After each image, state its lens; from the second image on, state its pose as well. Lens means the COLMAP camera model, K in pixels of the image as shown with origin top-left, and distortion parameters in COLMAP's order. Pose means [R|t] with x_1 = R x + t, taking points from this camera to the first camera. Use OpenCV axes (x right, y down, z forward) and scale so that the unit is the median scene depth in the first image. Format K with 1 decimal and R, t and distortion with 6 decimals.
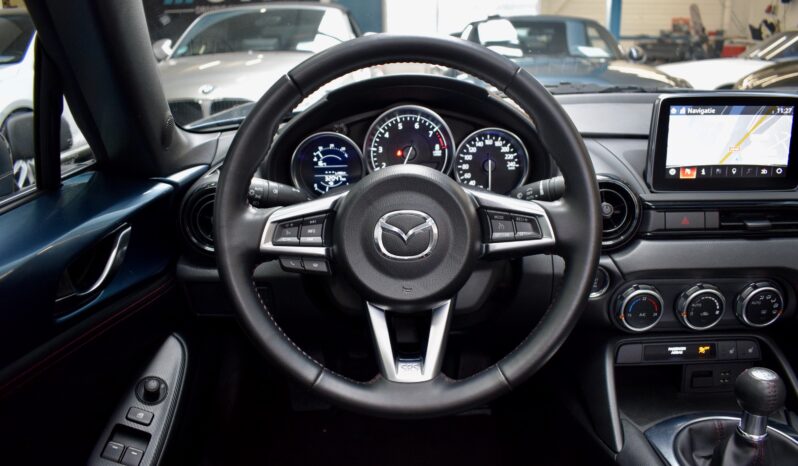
lens RADIAL K [[611.5, 0, 406.4], [0, 611.5, 238.6], [0, 0, 1]] dist [-0.094264, 0.007256]
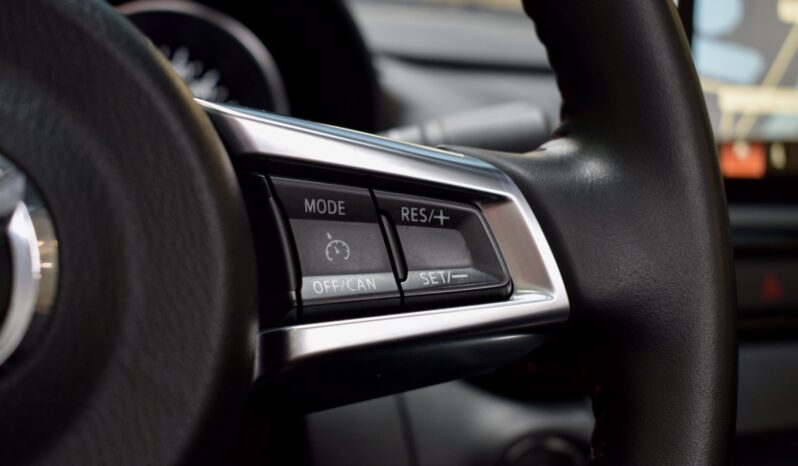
lens RADIAL K [[1177.4, 0, 399.4], [0, 1177.4, 233.6], [0, 0, 1]] dist [0.018848, 0.000000]
pose [[0.900597, 0.019112, 0.434234, -0.007858], [0.061333, 0.983449, -0.170490, 0.039403], [-0.430305, 0.180176, 0.884519, 0.487413]]
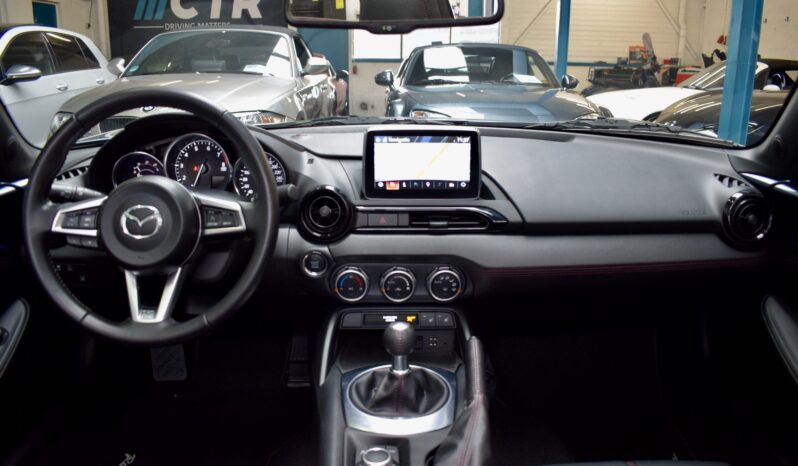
lens RADIAL K [[611.5, 0, 404.5], [0, 611.5, 236.6], [0, 0, 1]] dist [-0.094264, 0.007256]
pose [[0.999164, 0.017934, 0.036727, 0.450892], [-0.016709, 0.999303, -0.033393, 0.051801], [-0.037300, 0.032751, 0.998767, -0.379541]]
